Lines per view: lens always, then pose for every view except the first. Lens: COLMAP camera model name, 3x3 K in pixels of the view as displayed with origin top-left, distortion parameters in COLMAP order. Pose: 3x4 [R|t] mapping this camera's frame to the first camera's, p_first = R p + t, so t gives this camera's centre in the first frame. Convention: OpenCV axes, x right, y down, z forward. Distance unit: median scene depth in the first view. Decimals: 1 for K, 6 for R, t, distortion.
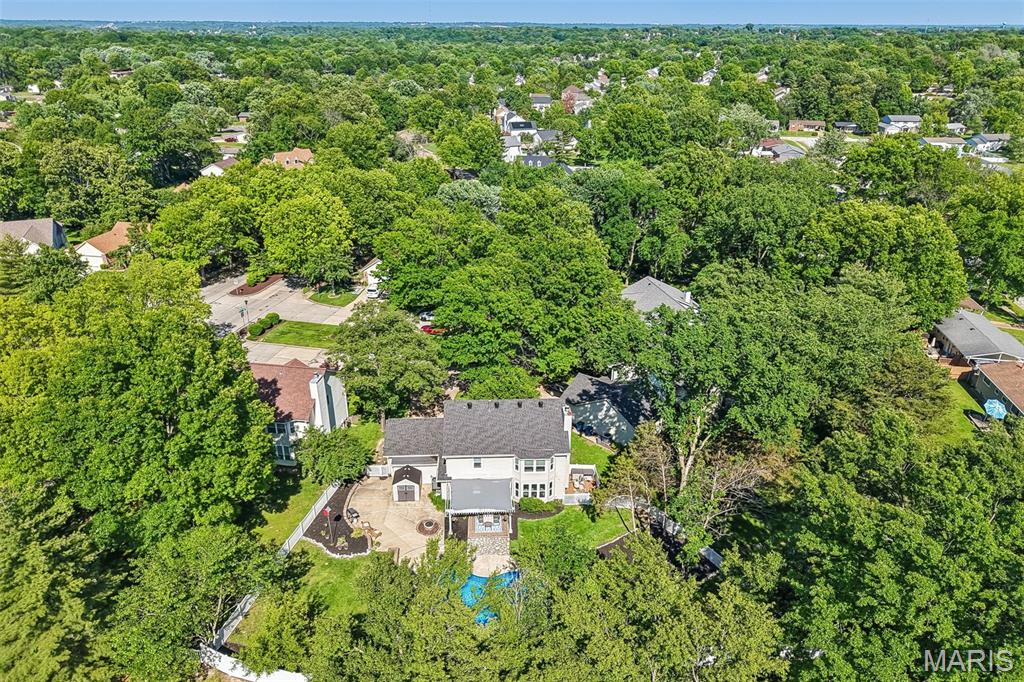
lens RADIAL K [[687.6, 0, 512.0], [0, 687.6, 341.0], [0, 0, 1]] dist [0.067680, 0.000700]
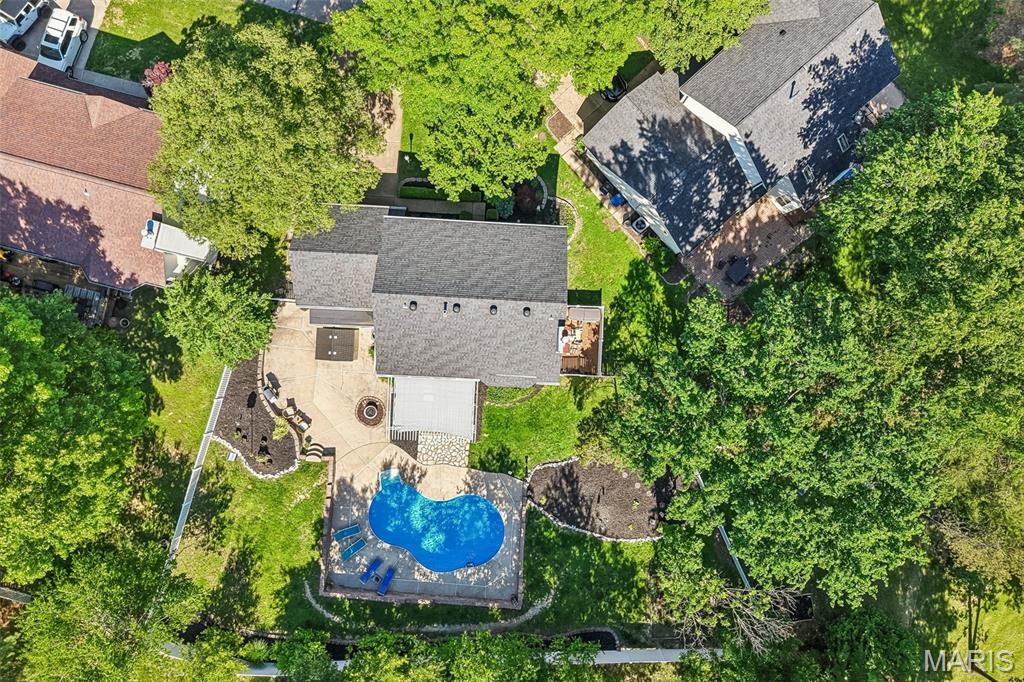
lens RADIAL K [[693.2, 0, 512.0], [0, 693.2, 341.0], [0, 0, 1]] dist [0.008229, 0.003919]
pose [[0.995262, 0.096371, 0.012853, 0.023213], [-0.052196, 0.418096, 0.906902, -0.483032], [0.082025, -0.903276, 0.421146, 0.733053]]
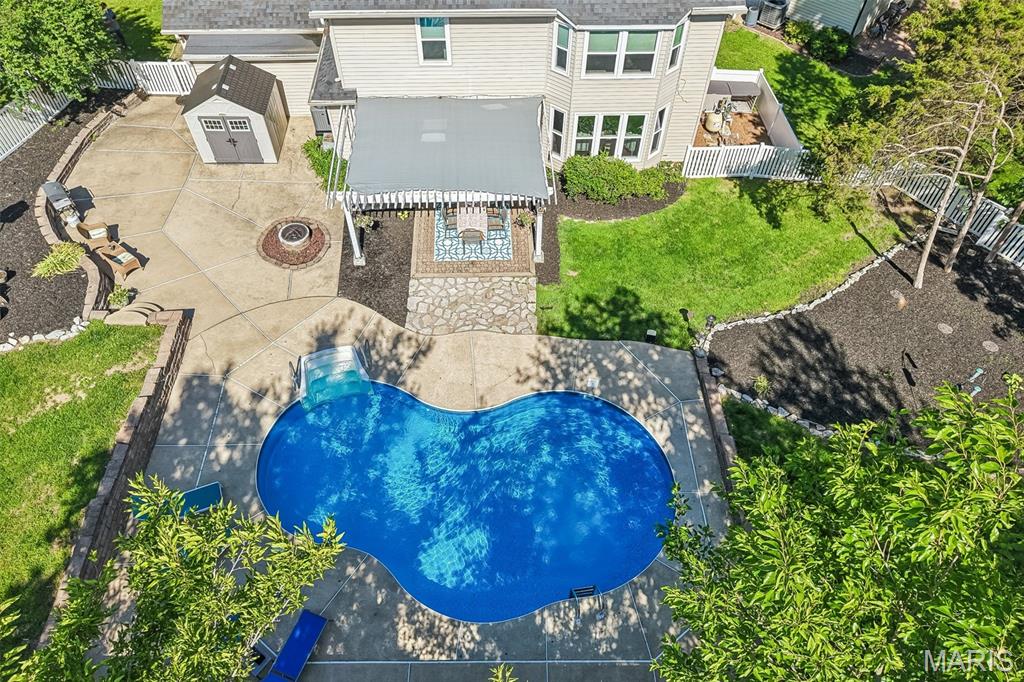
lens RADIAL K [[693.2, 0, 512.0], [0, 693.2, 341.0], [0, 0, 1]] dist [0.008229, 0.003919]
pose [[0.999975, 0.007121, -0.000464, -0.014047], [-0.006124, 0.889751, 0.456404, 0.153408], [0.003663, -0.456390, 0.889772, 0.661301]]
